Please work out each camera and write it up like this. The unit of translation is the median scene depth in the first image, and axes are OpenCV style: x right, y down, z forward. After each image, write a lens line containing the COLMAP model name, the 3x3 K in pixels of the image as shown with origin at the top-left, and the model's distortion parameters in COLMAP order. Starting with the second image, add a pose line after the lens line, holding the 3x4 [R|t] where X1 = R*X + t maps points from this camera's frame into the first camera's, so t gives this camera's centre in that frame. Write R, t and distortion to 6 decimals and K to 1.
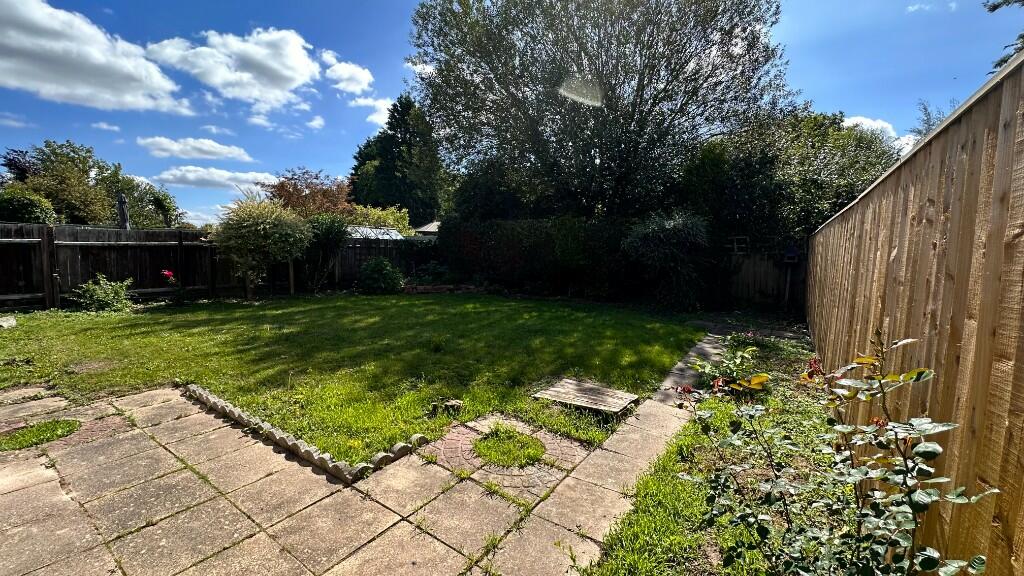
lens RADIAL K [[406.0, 0, 515.7], [0, 406.0, 287.6], [0, 0, 1]] dist [-0.003105, 0.000208]
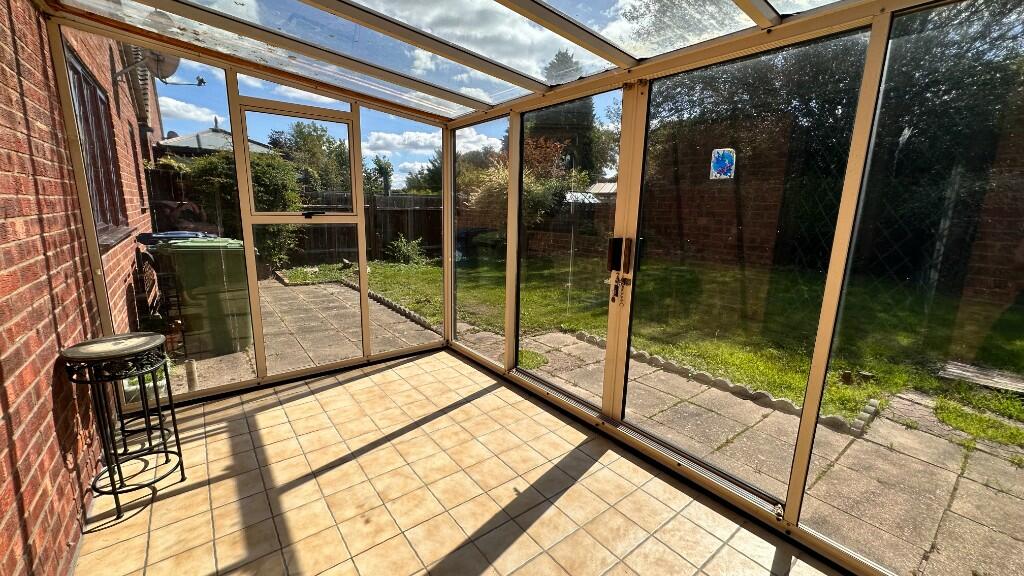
lens RADIAL K [[406.0, 0, 515.7], [0, 406.0, 287.6], [0, 0, 1]] dist [-0.003105, 0.000208]
pose [[0.951446, 0.060449, -0.301823, -0.692590], [-0.031083, 0.994383, 0.101172, -0.011357], [0.306244, -0.086878, 0.947981, -0.234812]]
